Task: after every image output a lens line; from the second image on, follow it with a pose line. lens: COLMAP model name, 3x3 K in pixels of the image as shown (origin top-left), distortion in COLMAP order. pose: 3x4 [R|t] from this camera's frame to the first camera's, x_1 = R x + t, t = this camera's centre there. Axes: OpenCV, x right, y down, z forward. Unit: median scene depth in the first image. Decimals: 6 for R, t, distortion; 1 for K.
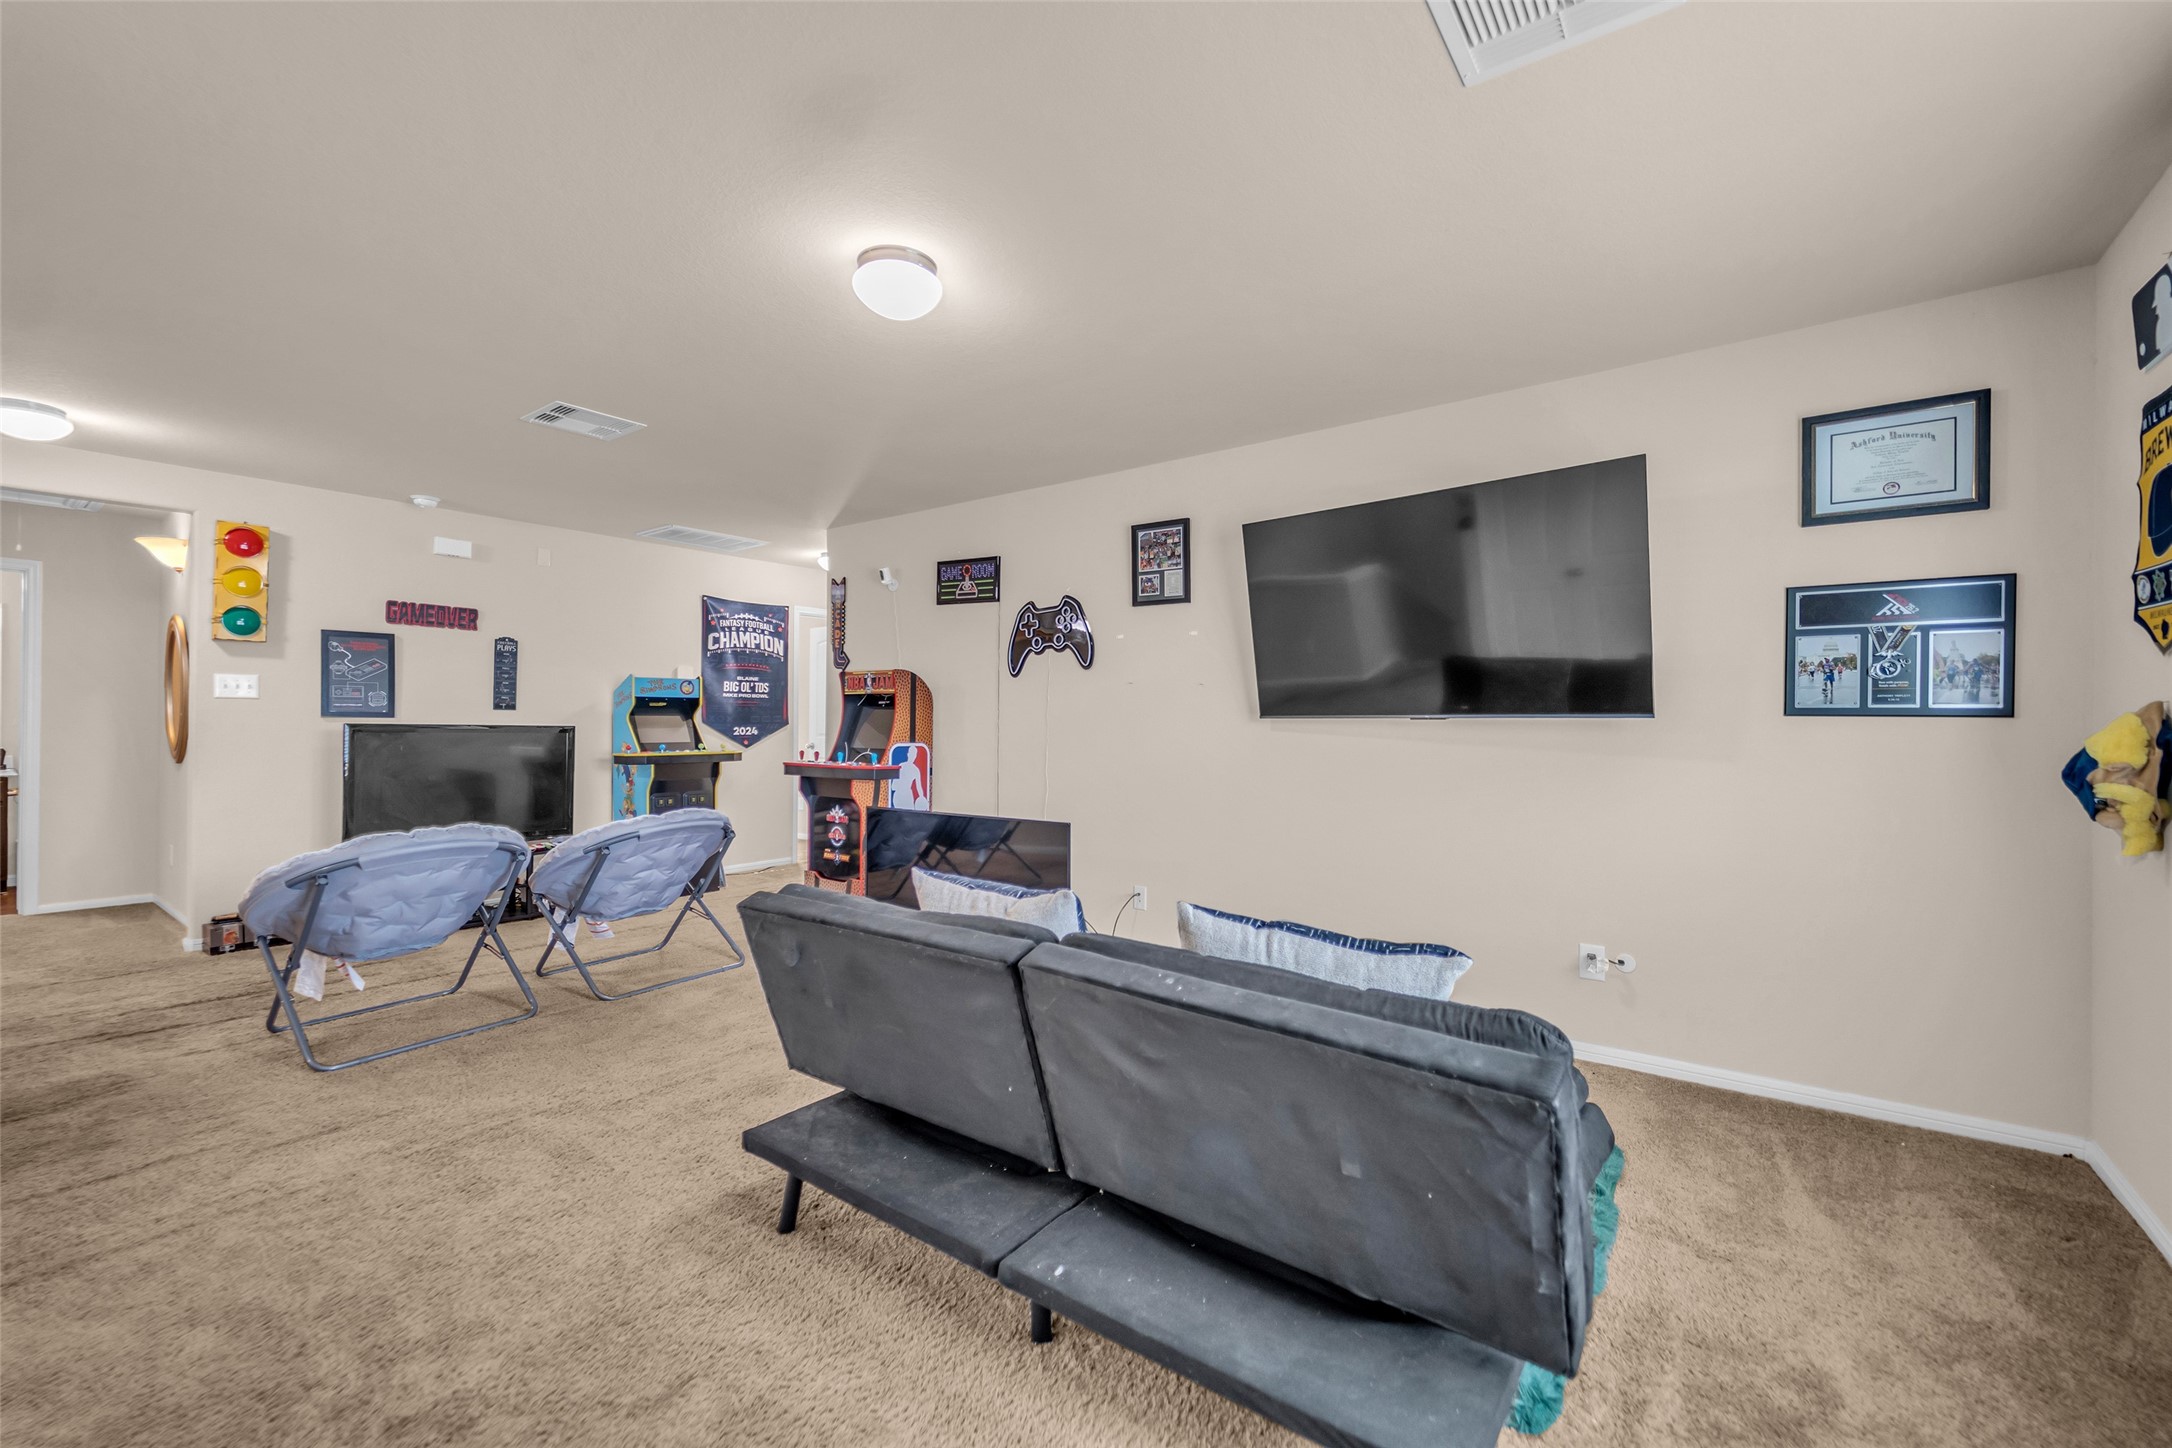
lens RADIAL K [[886.6, 0, 1086.0], [0, 886.6, 724.0], [0, 0, 1]] dist [-0.003270, -0.000246]
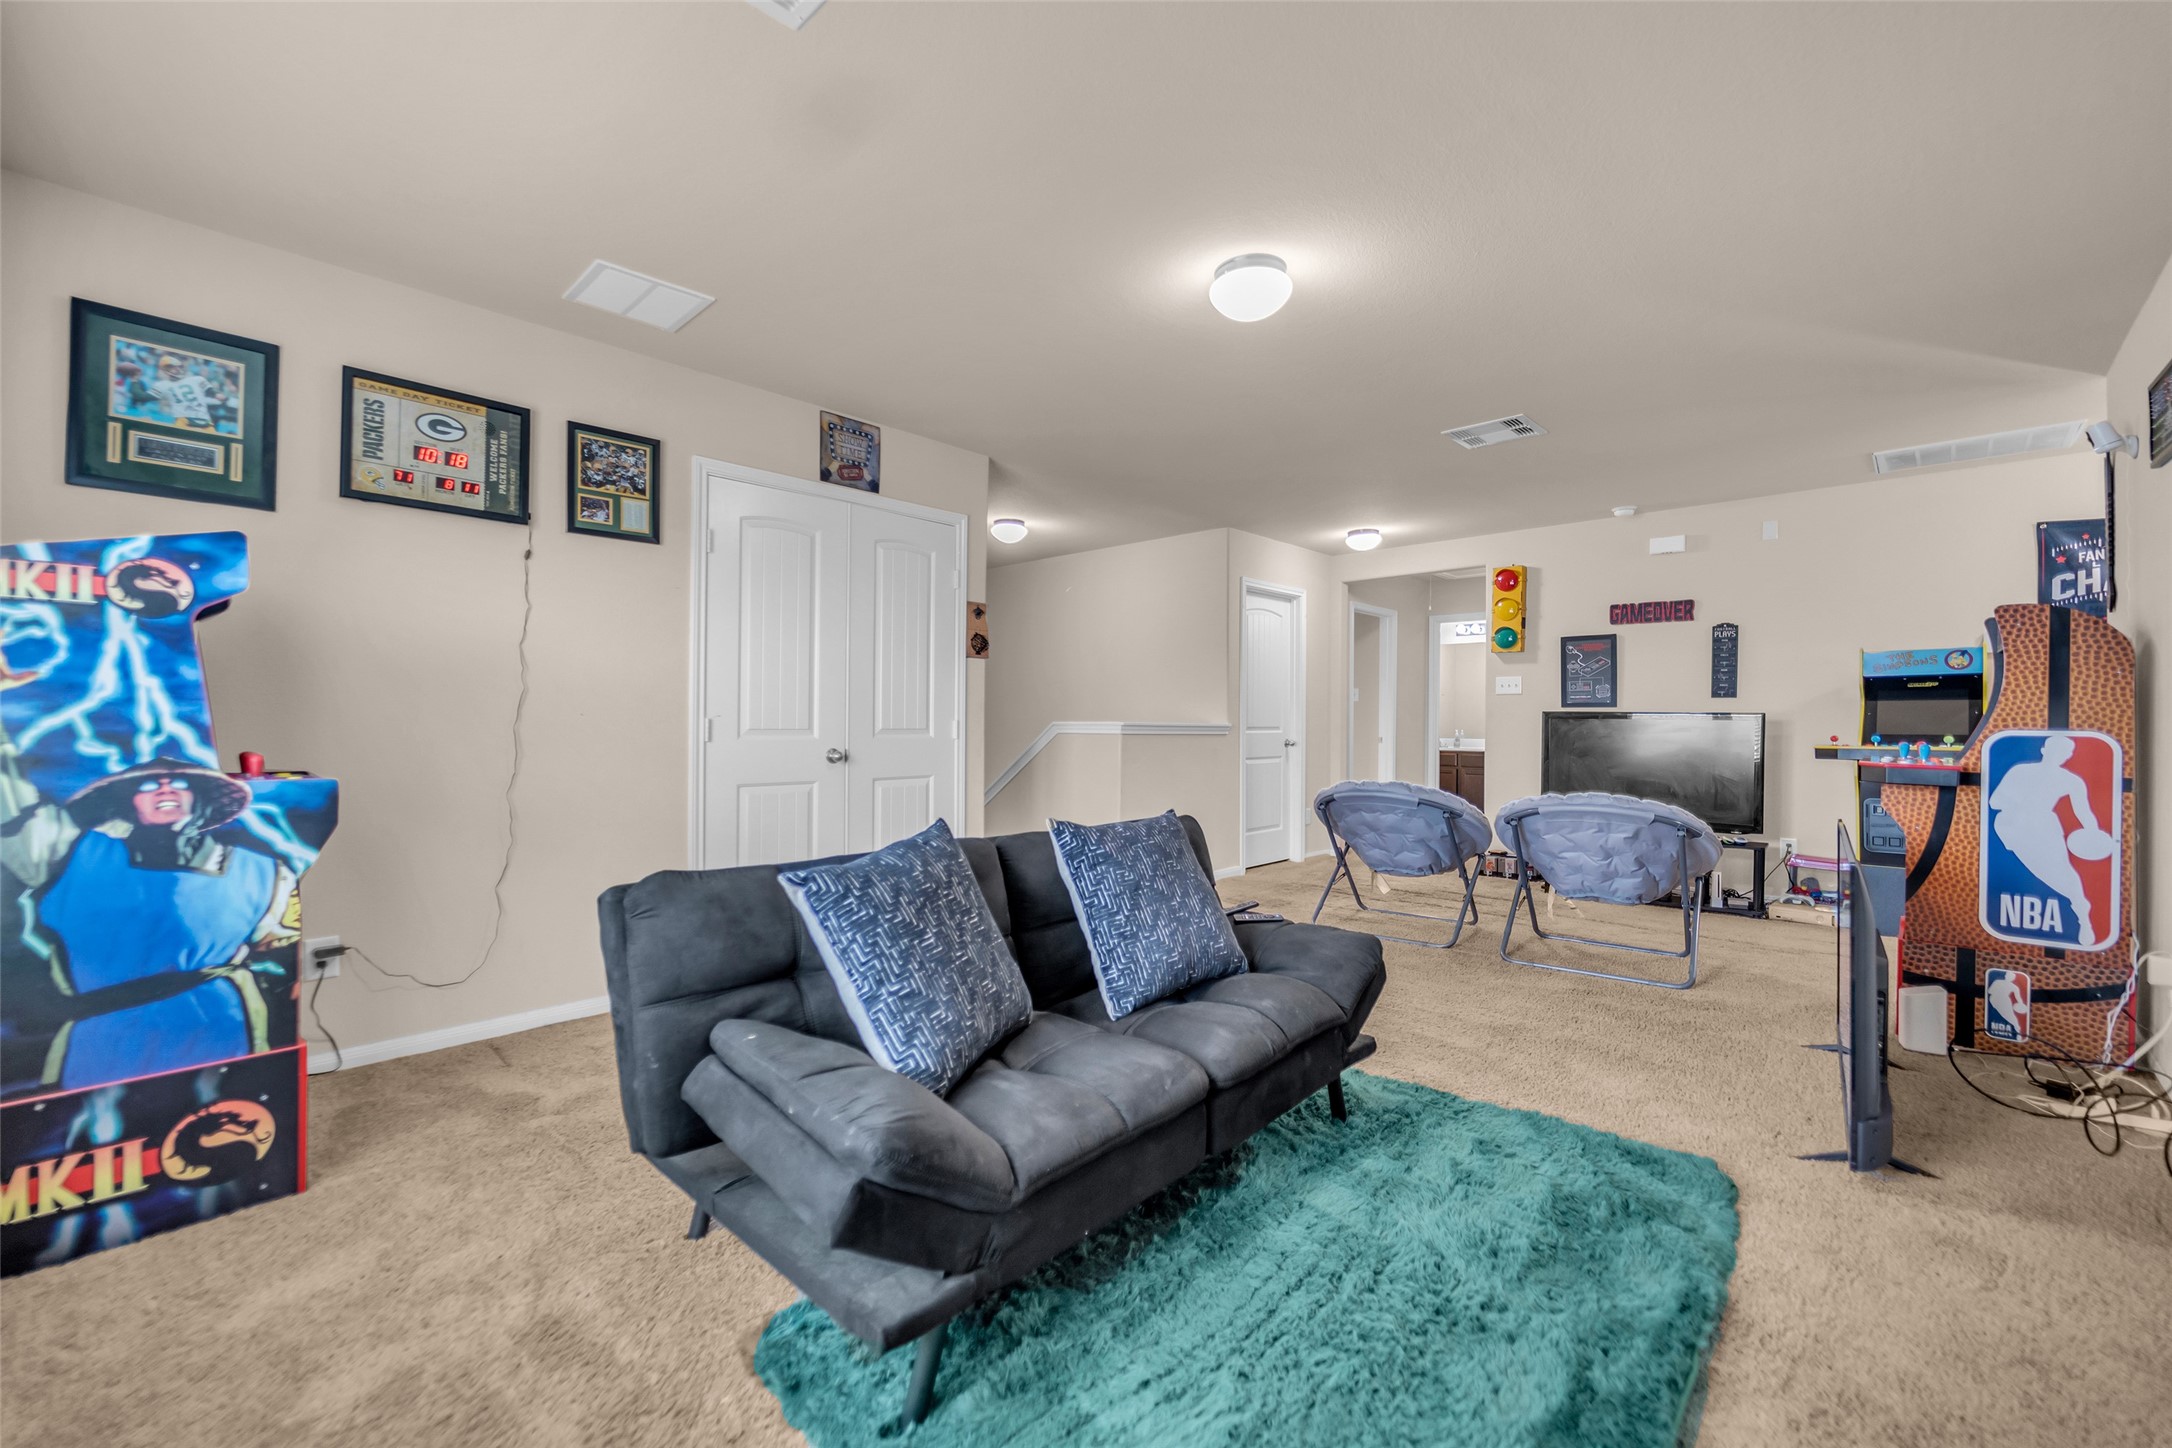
lens RADIAL K [[891.1, 0, 1065.2], [0, 891.1, 720.4], [0, 0, 1]] dist [-0.001957, -0.000428]
pose [[-0.122462, -0.008077, -0.992440, 0.445117], [-0.007159, 0.999948, -0.007255, 0.023418], [0.992447, 0.006216, -0.122514, 0.442036]]
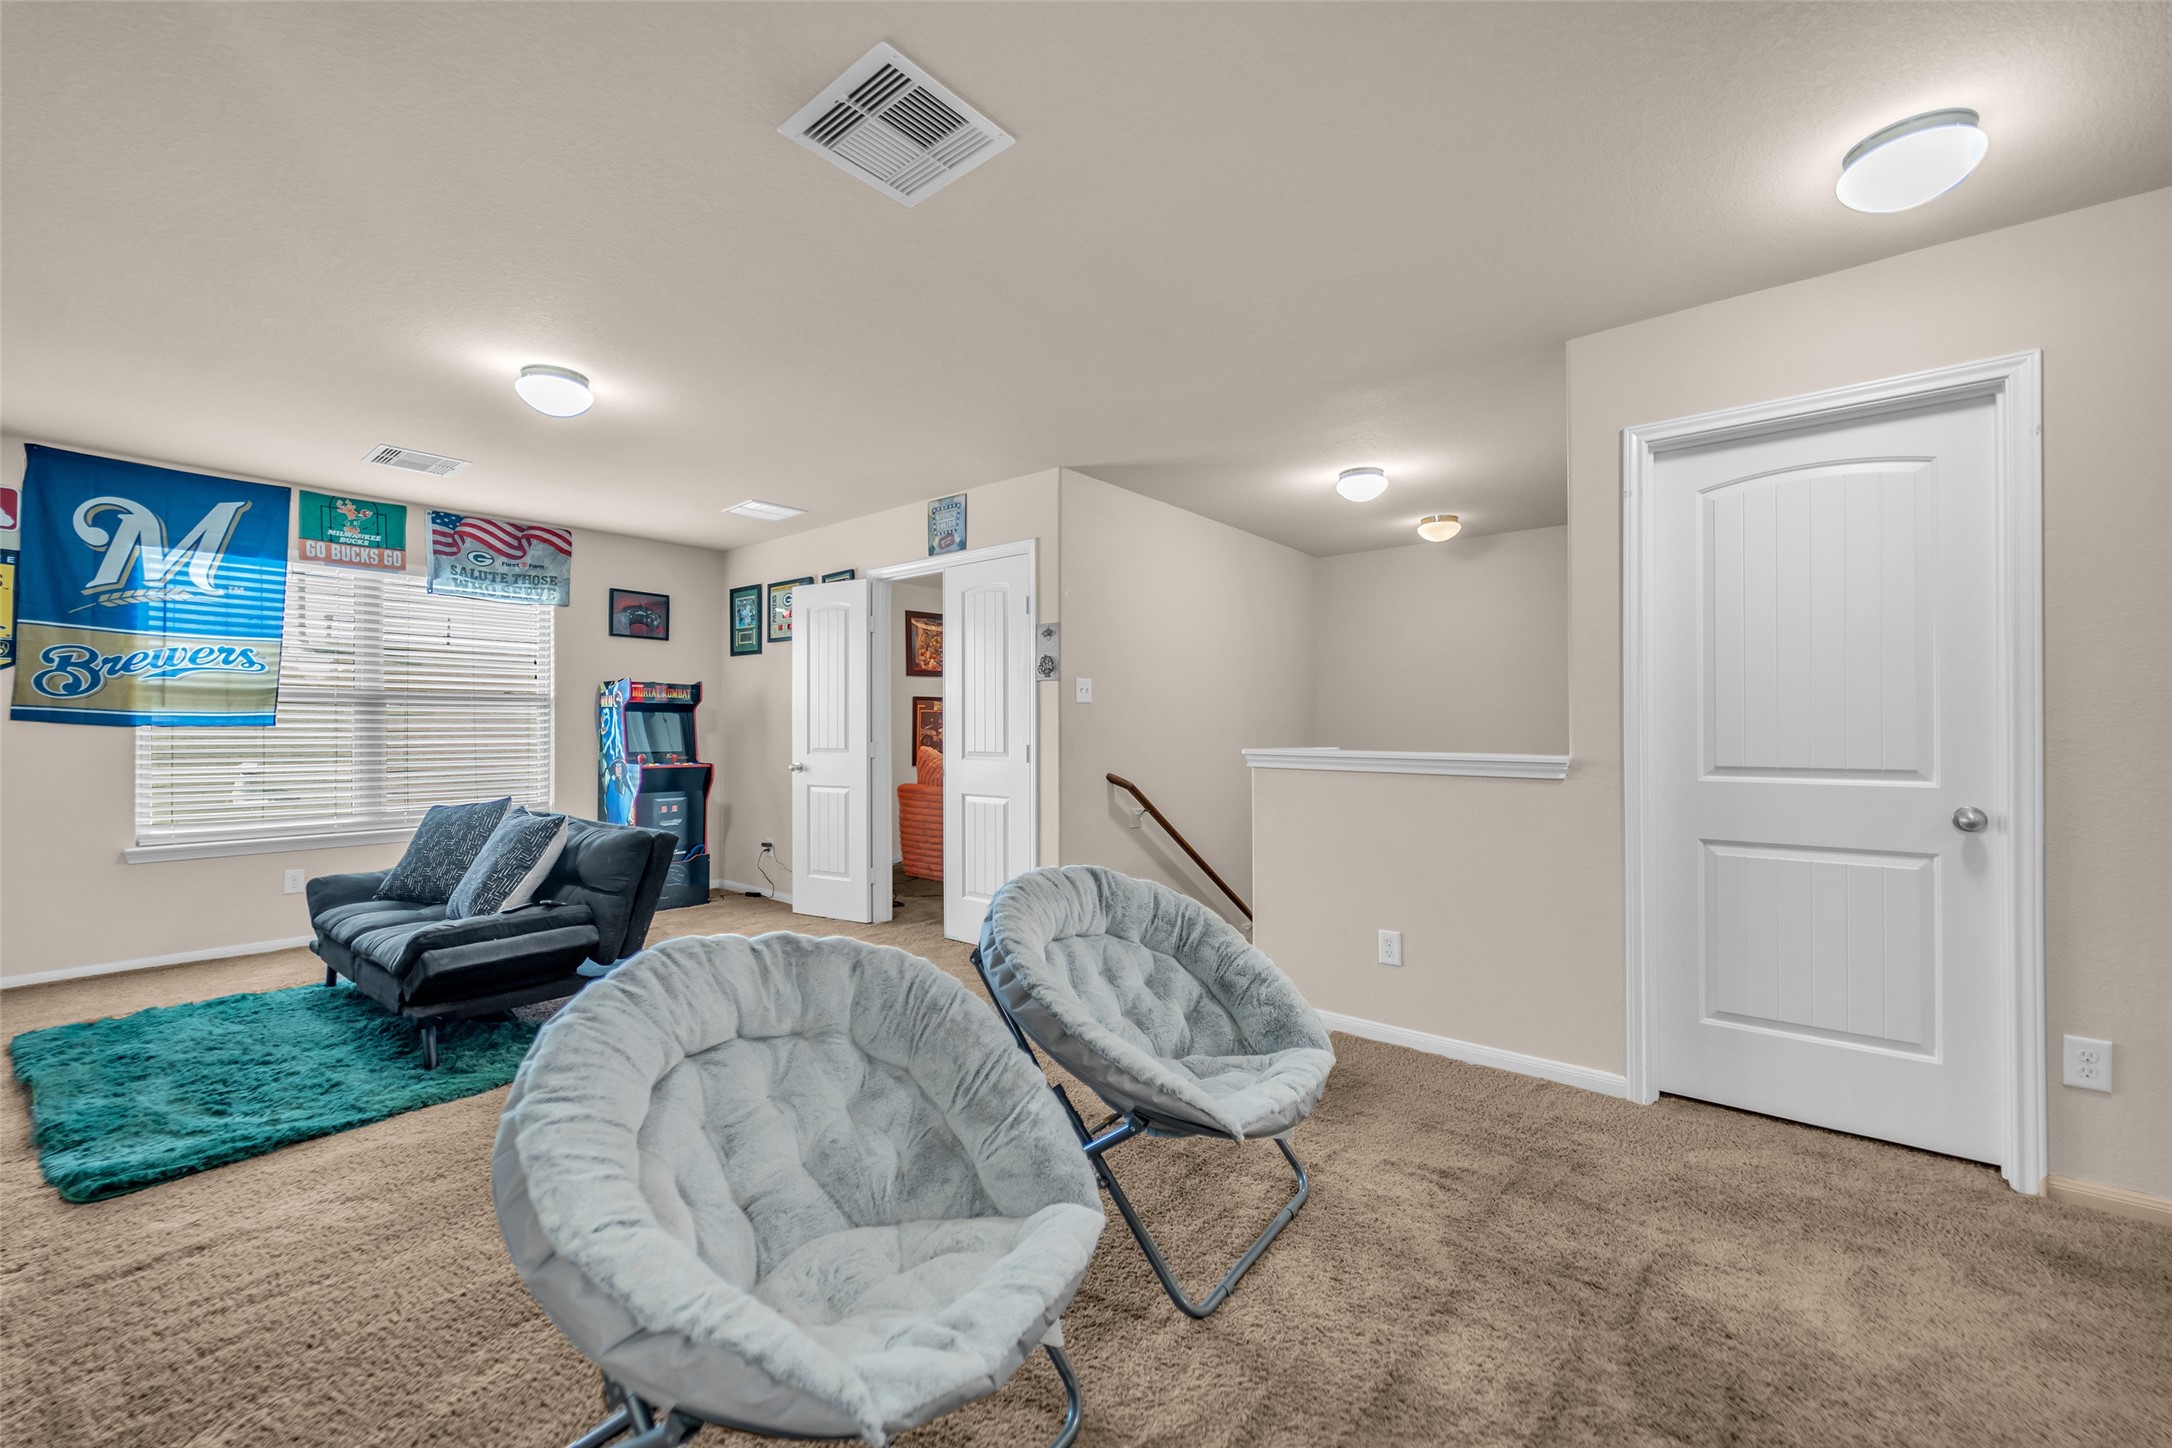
lens RADIAL K [[866.8, 0, 1086.0], [0, 866.8, 724.0], [0, 0, 1]] dist [-0.002896, -0.000219]
pose [[-0.998974, -0.006858, 0.044757, -0.505983], [-0.007230, 0.999941, -0.008156, 0.003488], [-0.044698, -0.008472, -0.998965, 1.081943]]
